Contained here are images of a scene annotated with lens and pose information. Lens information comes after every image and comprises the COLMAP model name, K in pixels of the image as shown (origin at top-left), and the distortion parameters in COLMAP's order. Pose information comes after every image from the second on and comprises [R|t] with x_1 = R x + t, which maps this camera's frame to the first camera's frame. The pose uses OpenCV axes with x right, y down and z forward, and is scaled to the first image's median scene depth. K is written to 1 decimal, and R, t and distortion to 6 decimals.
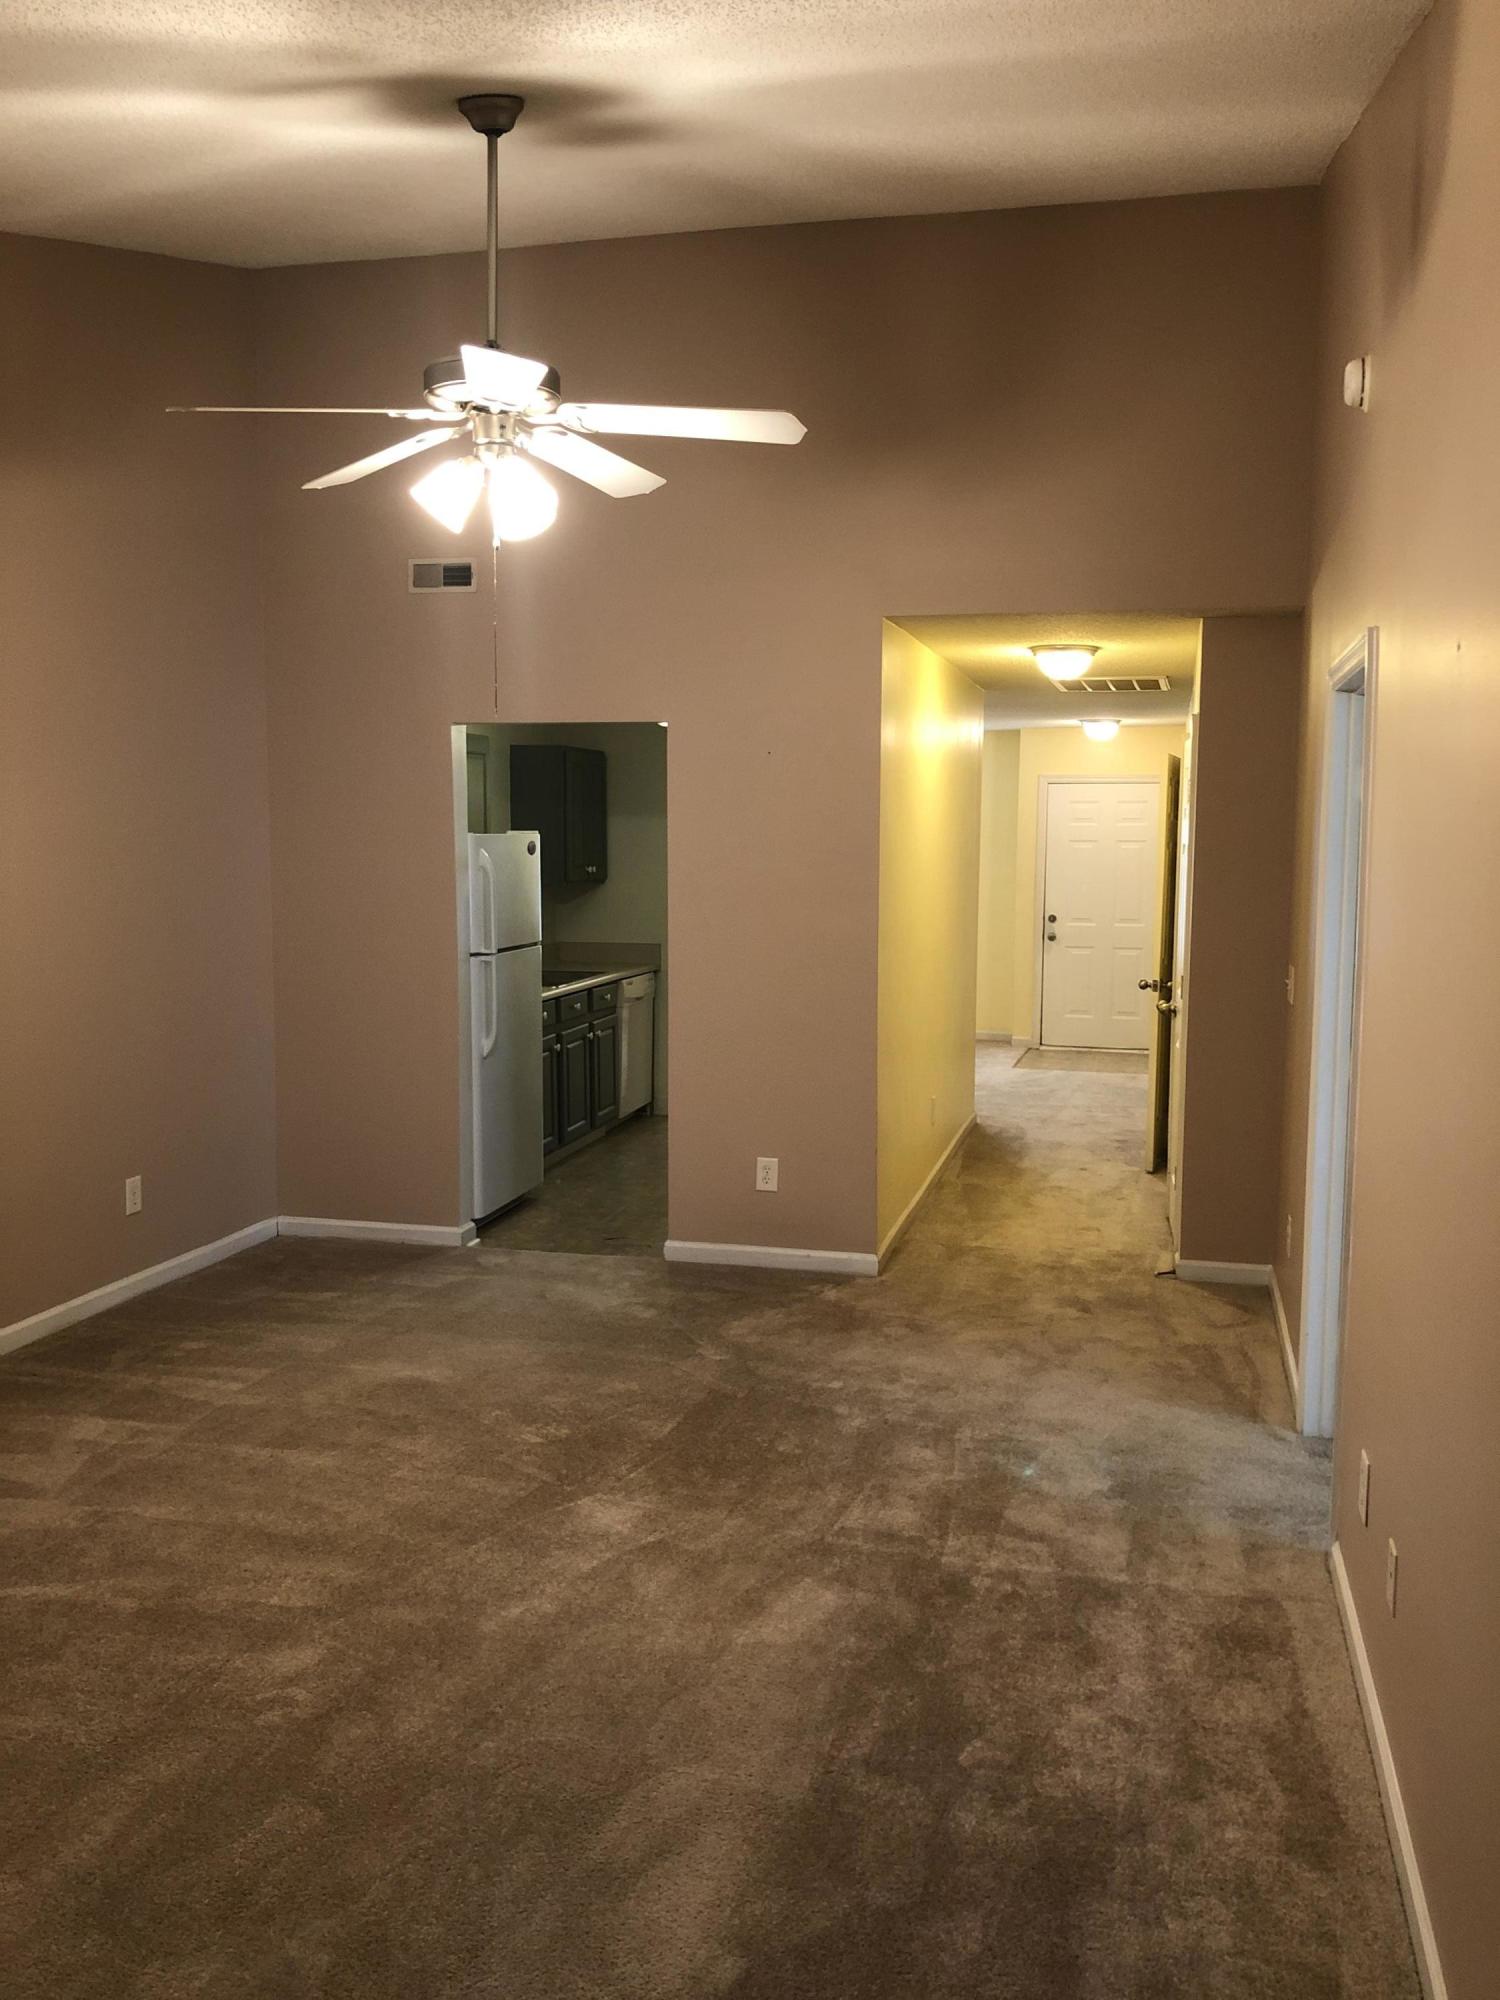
lens RADIAL K [[1655.9, 0, 753.4], [0, 1655.9, 997.2], [0, 0, 1]] dist [0.000689, -0.003794]
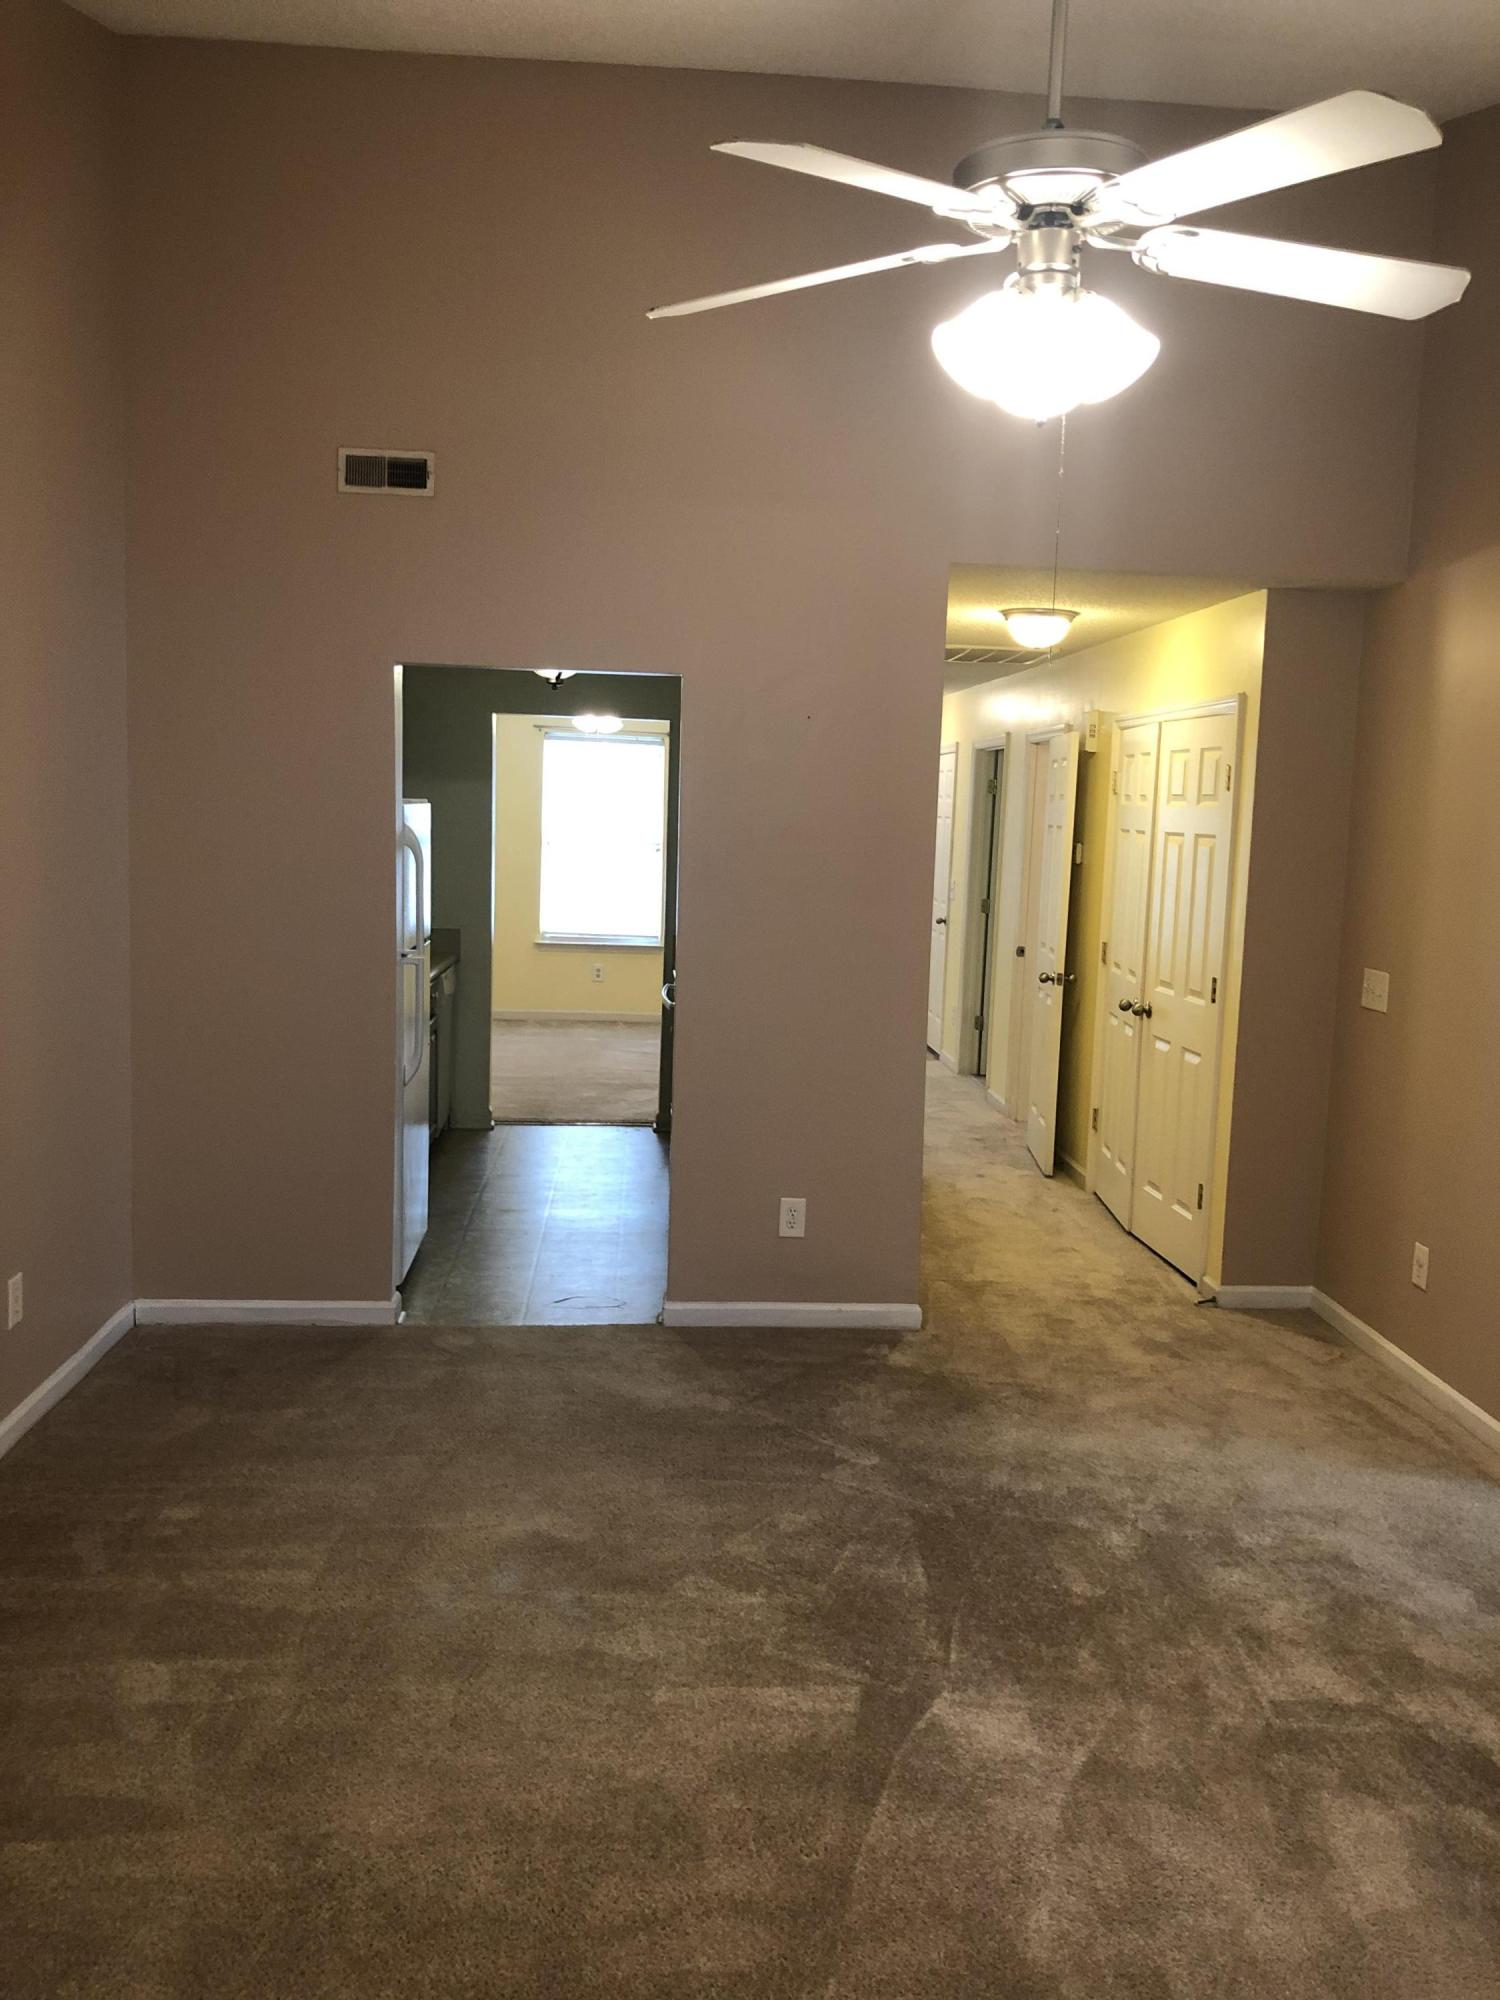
lens RADIAL K [[1658.6, 0, 751.2], [0, 1658.6, 992.2], [0, 0, 1]] dist [-0.023934, 0.056035]
pose [[0.950968, -0.011993, 0.309056, -0.333215], [0.005640, 0.999754, 0.021441, -0.032291], [-0.309237, -0.018646, 0.950802, 0.251472]]
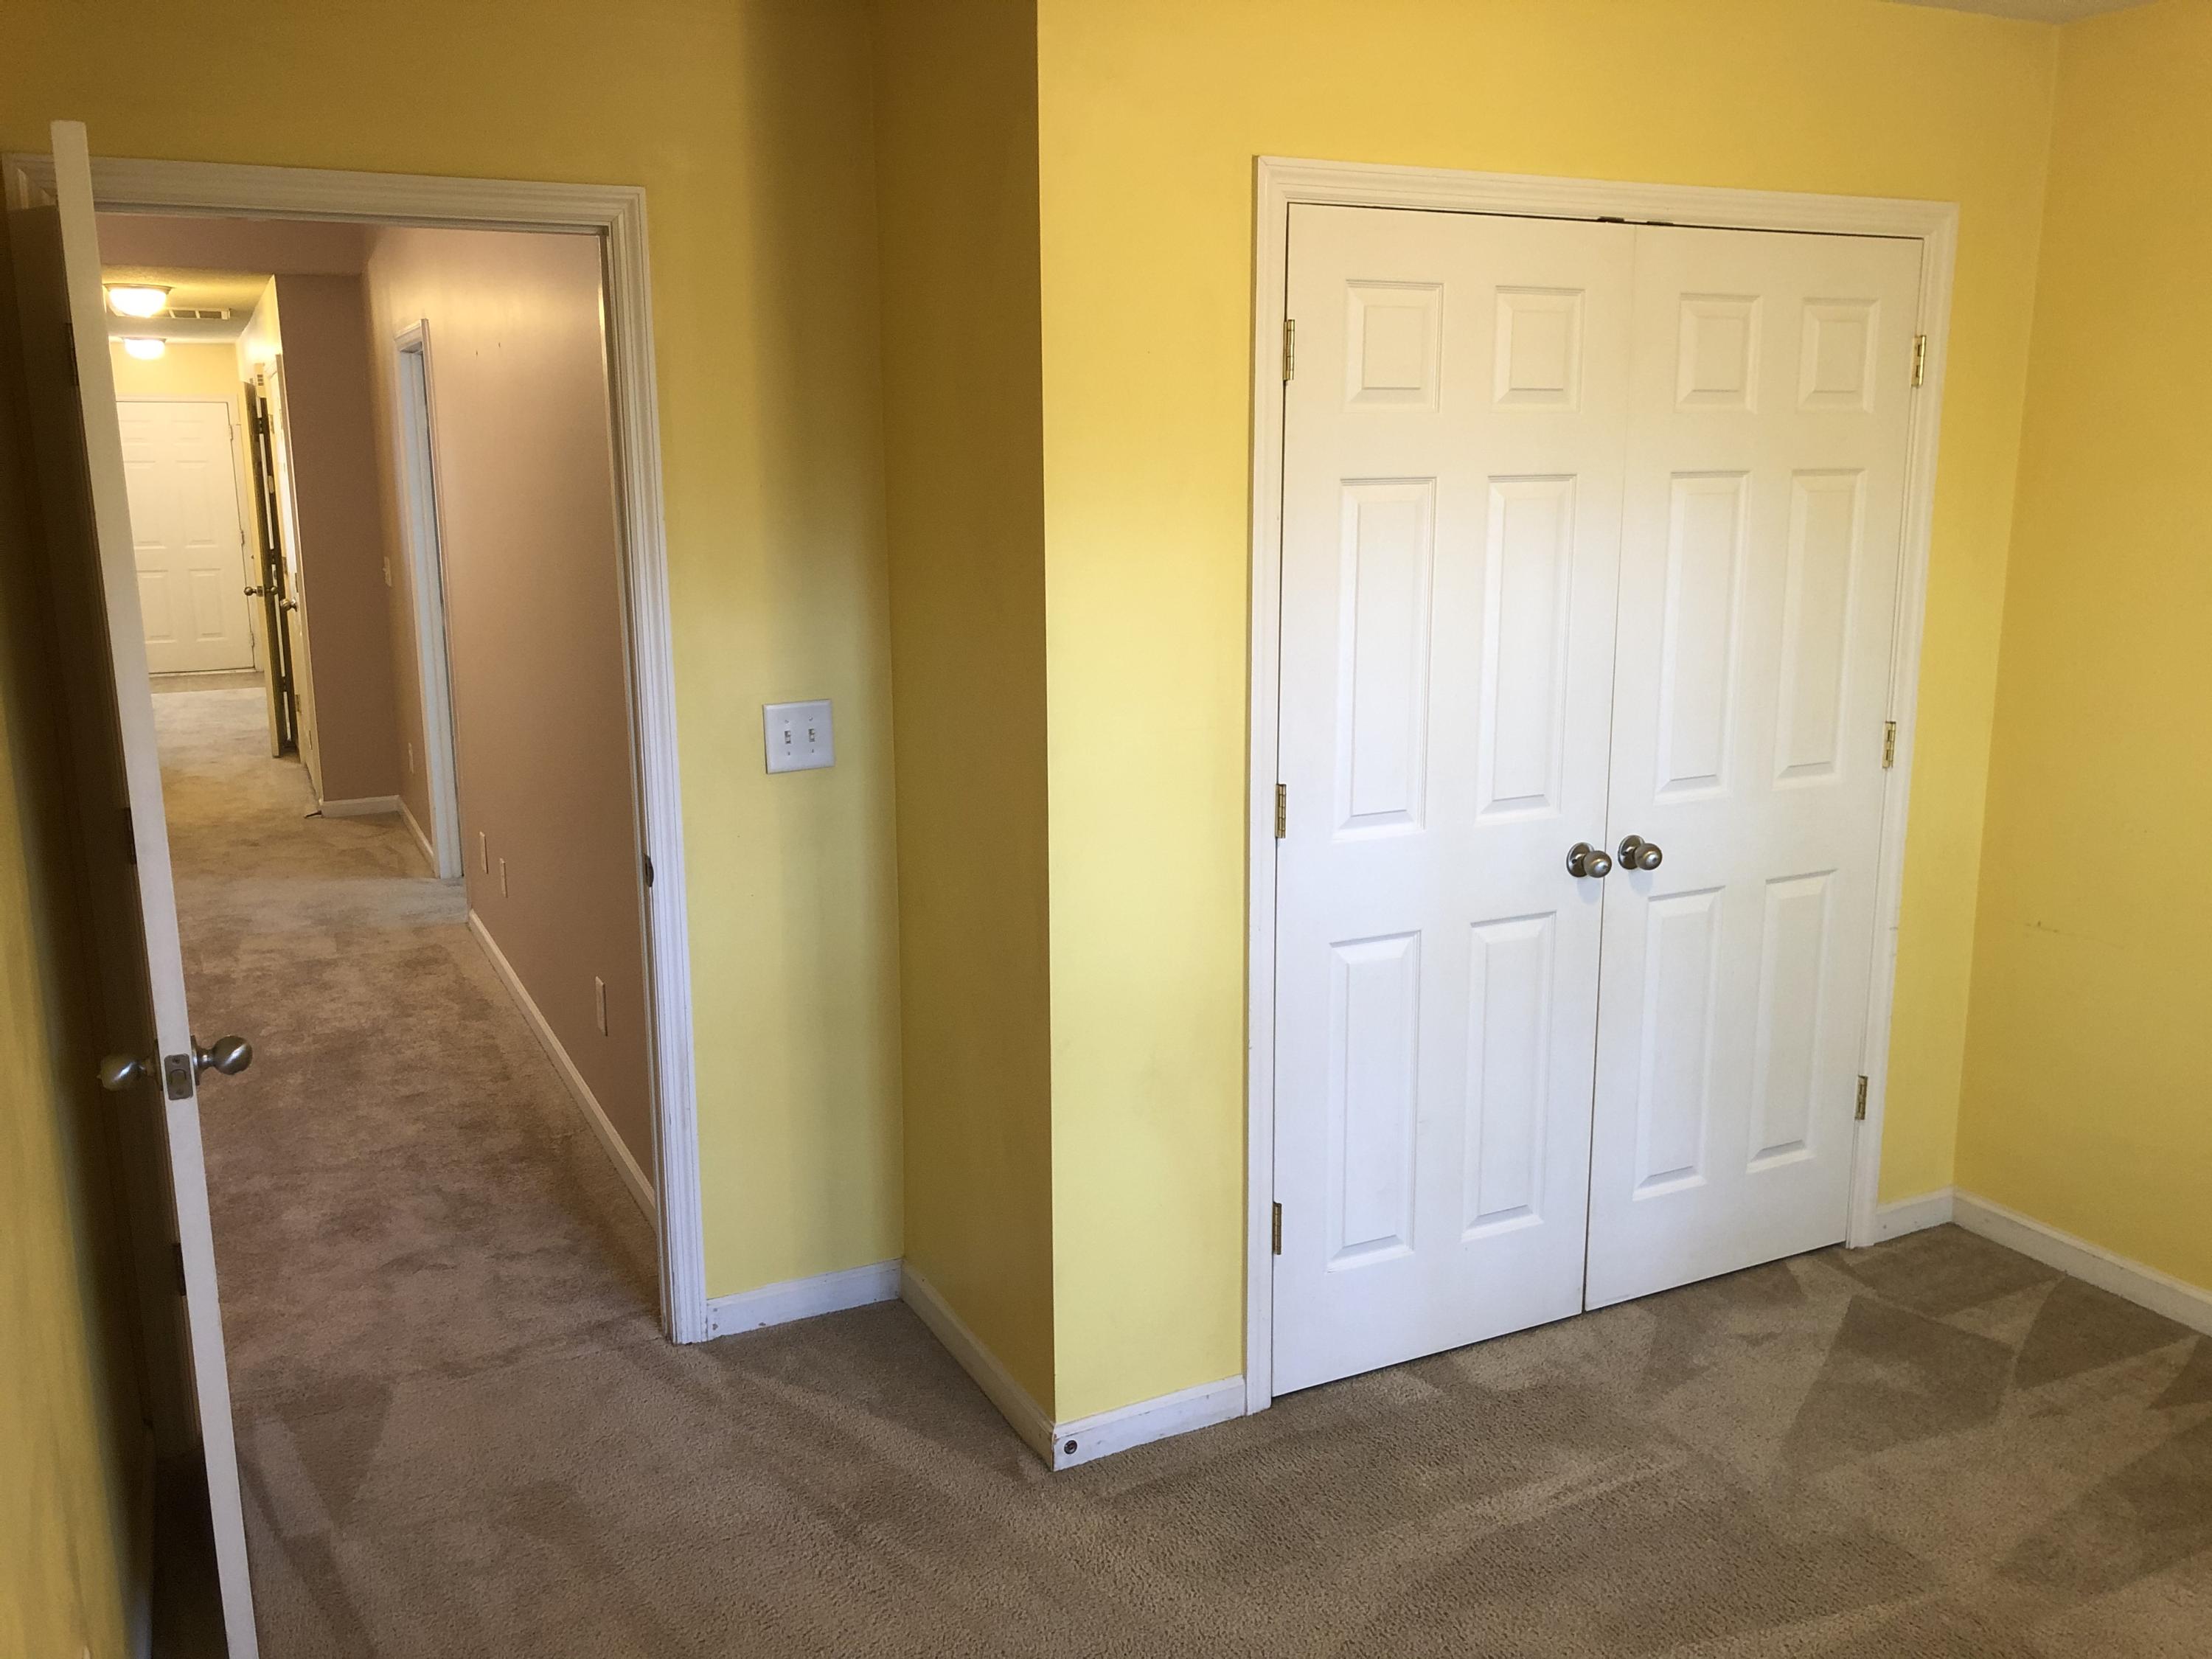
lens RADIAL K [[1834.4, 0, 1075.0], [0, 1834.4, 832.3], [0, 0, 1]] dist [-0.023934, 0.056035]
pose [[0.770494, -0.142601, 0.621292, -0.200860], [0.075360, 0.988199, 0.133358, 0.048408], [-0.632977, -0.055931, 0.772147, -0.511474]]
